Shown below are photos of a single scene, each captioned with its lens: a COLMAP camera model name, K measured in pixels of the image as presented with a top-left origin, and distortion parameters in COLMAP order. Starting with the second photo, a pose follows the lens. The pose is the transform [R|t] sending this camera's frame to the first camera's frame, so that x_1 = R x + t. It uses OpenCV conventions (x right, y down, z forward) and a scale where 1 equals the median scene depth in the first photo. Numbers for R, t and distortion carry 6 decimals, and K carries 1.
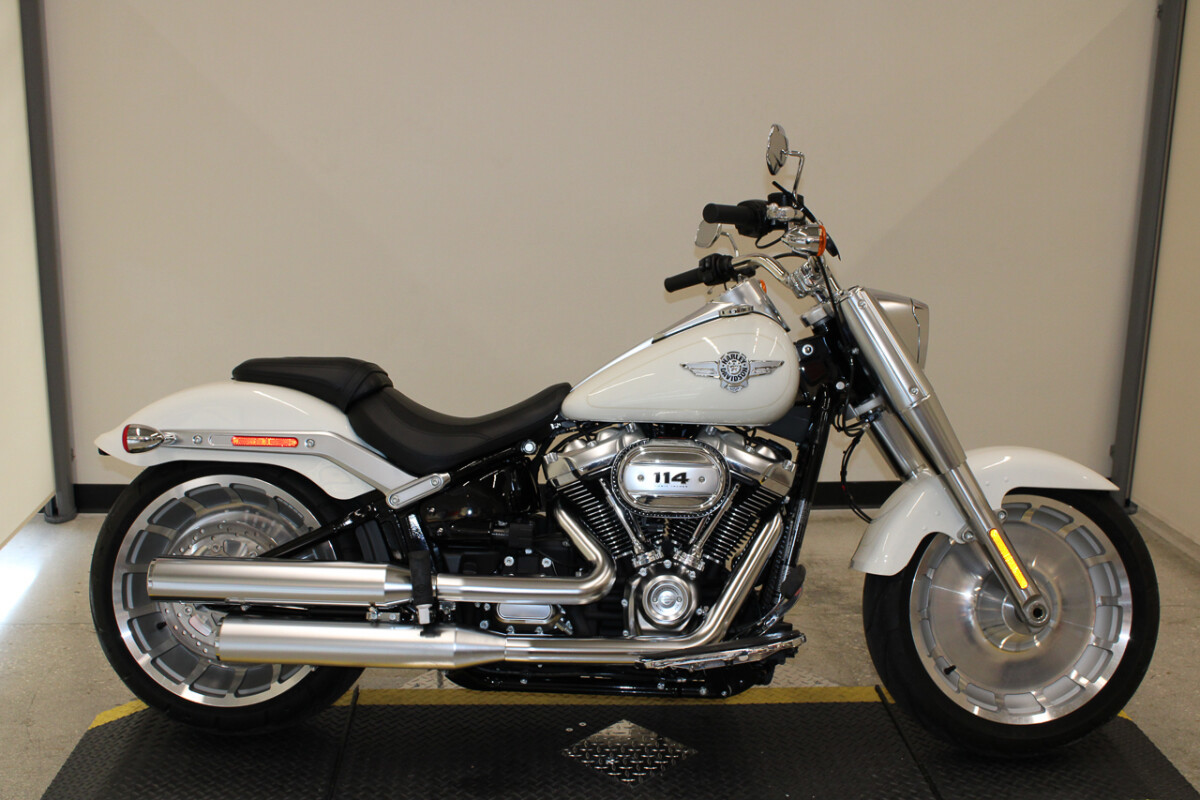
lens RADIAL K [[1359.5, 0, 605.2], [0, 1359.5, 402.0], [0, 0, 1]] dist [-0.044503, 0.000000]
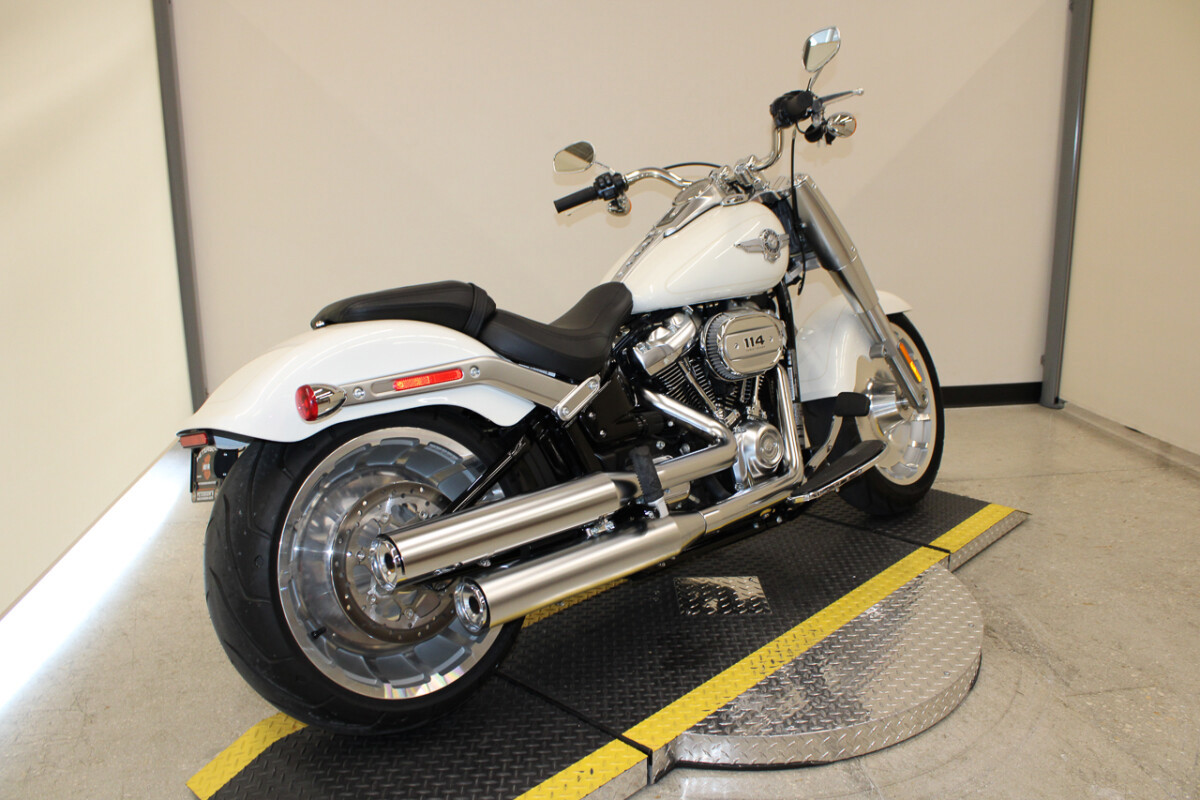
lens RADIAL K [[989.8, 0, 597.7], [0, 989.8, 409.4], [0, 0, 1]] dist [-0.140523, 0.102645]
pose [[0.725098, -0.202018, 0.658347, -0.588464], [0.185823, 0.977939, 0.095423, 0.007781], [-0.663101, 0.053144, 0.746641, 0.456608]]
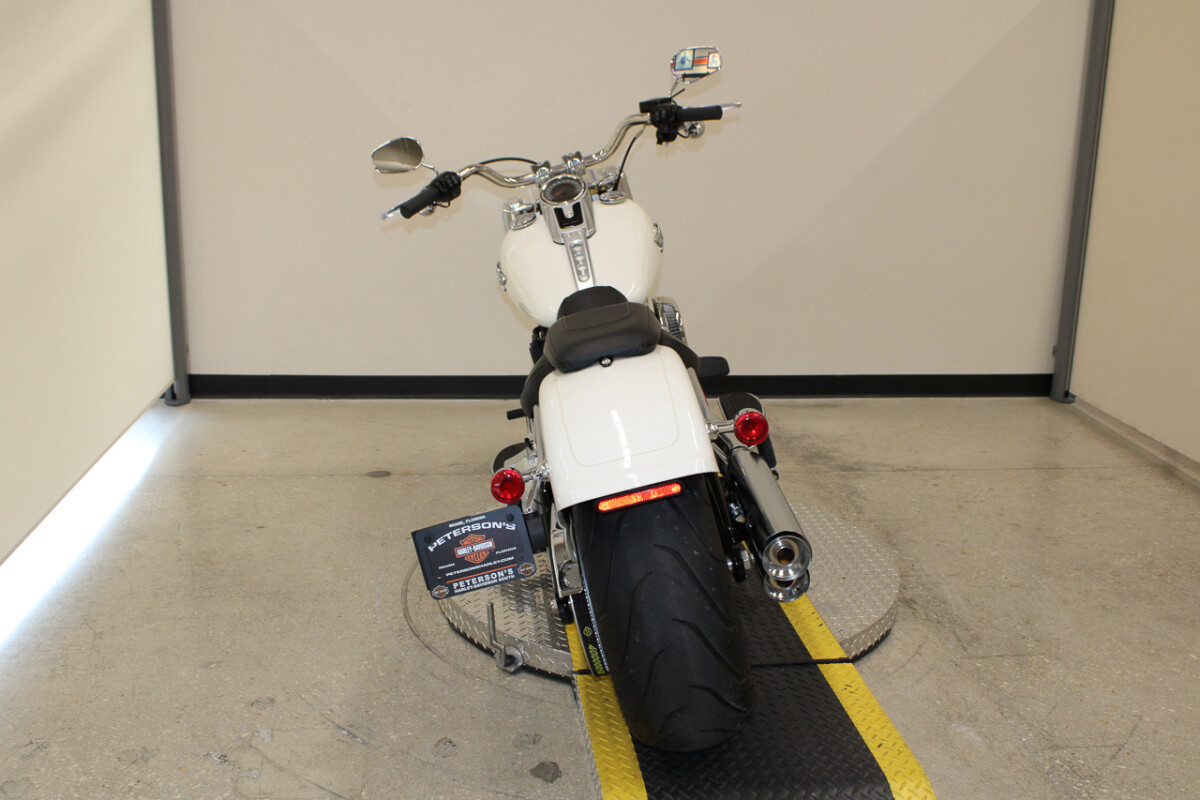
lens RADIAL K [[1202.0, 0, 603.1], [0, 1202.0, 398.8], [0, 0, 1]] dist [-0.079517, 0.000000]
pose [[0.745165, -0.180358, 0.642028, -0.733009], [0.146191, 0.983495, 0.106608, -0.012977], [-0.650659, 0.014418, 0.759233, 0.199501]]
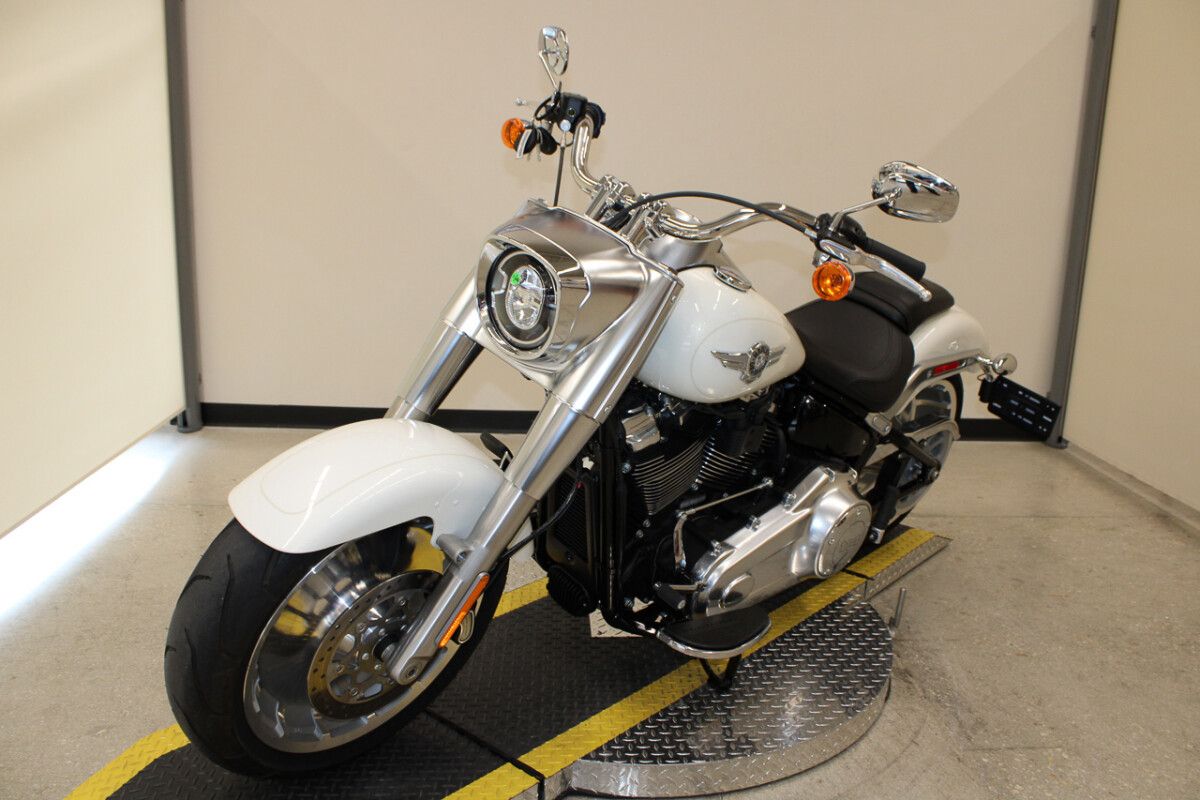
lens RADIAL K [[989.8, 0, 601.2], [0, 989.8, 400.7], [0, 0, 1]] dist [-0.140523, 0.102645]
pose [[0.777613, -0.145487, 0.611680, -0.492311], [0.129606, 0.989058, 0.070481, 0.020661], [-0.615241, 0.024470, 0.787959, 0.378607]]
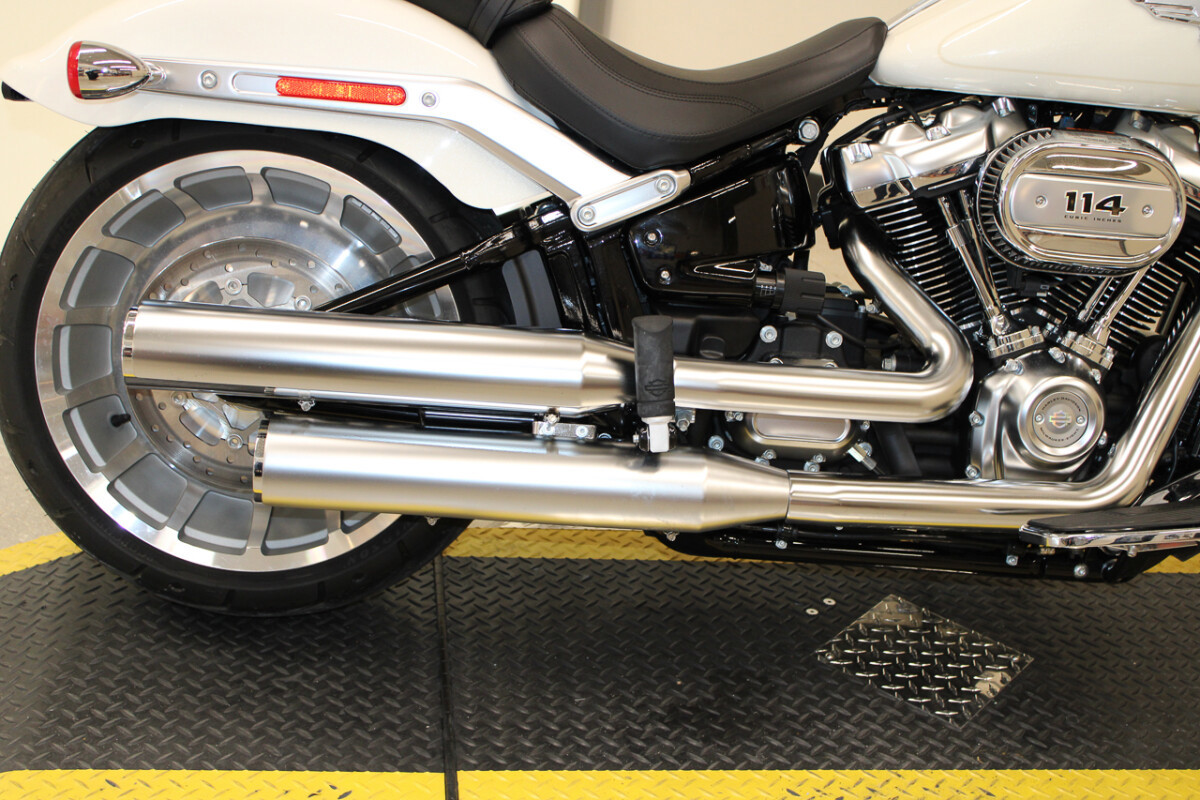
lens RADIAL K [[1545.7, 0, 598.5], [0, 1545.7, 397.9], [0, 0, 1]] dist [-0.059739, 0.000000]
pose [[0.993721, 0.040620, 0.104254, -0.207046], [-0.060418, 0.979057, 0.194415, 0.023517], [-0.094174, -0.199493, 0.975363, 0.384352]]
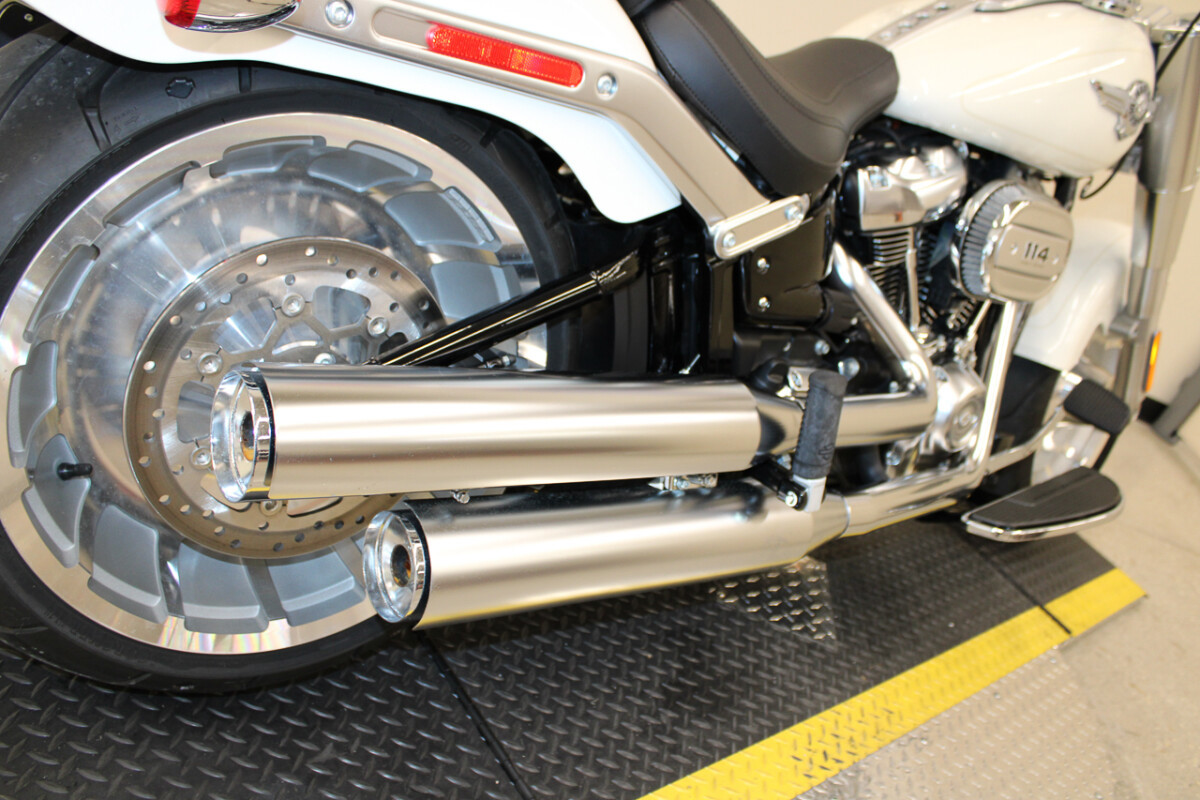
lens RADIAL K [[989.8, 0, 610.7], [0, 989.8, 407.3], [0, 0, 1]] dist [-0.140523, 0.102645]
pose [[0.745508, -0.034217, 0.665618, -0.409620], [-0.252943, 0.909442, 0.330054, 0.021320], [-0.616634, -0.414422, 0.669341, 0.759629]]
